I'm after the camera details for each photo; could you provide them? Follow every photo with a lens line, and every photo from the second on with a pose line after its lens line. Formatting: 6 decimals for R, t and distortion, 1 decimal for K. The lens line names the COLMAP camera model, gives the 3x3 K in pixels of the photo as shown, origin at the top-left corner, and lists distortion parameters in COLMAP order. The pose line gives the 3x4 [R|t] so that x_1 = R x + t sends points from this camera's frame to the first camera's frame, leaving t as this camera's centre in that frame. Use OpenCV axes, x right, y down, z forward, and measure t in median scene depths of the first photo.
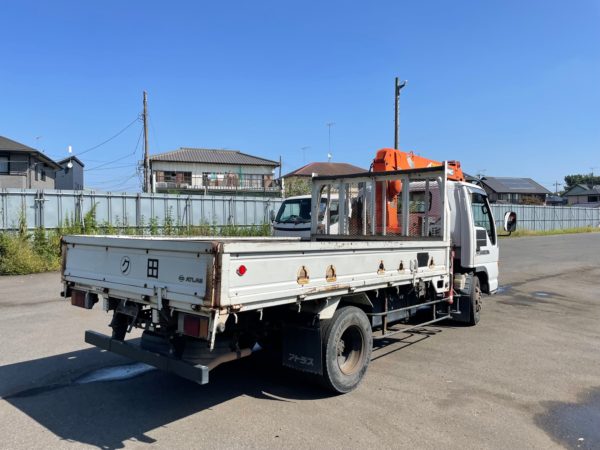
lens RADIAL K [[459.1, 0, 300.0], [0, 459.1, 225.0], [0, 0, 1]] dist [-0.006861, -0.008130]
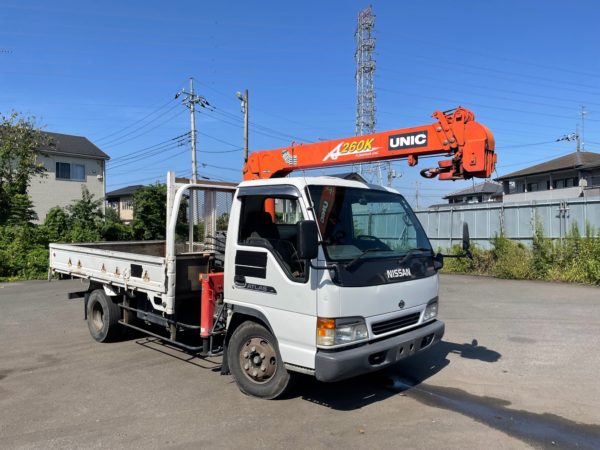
lens RADIAL K [[459.1, 0, 300.0], [0, 459.1, 225.0], [0, 0, 1]] dist [-0.006861, -0.008130]
pose [[-0.049510, -0.010072, -0.998723, 1.273956], [-0.002333, 0.999948, -0.009969, -0.024367], [0.998771, 0.001837, -0.049531, 1.354073]]
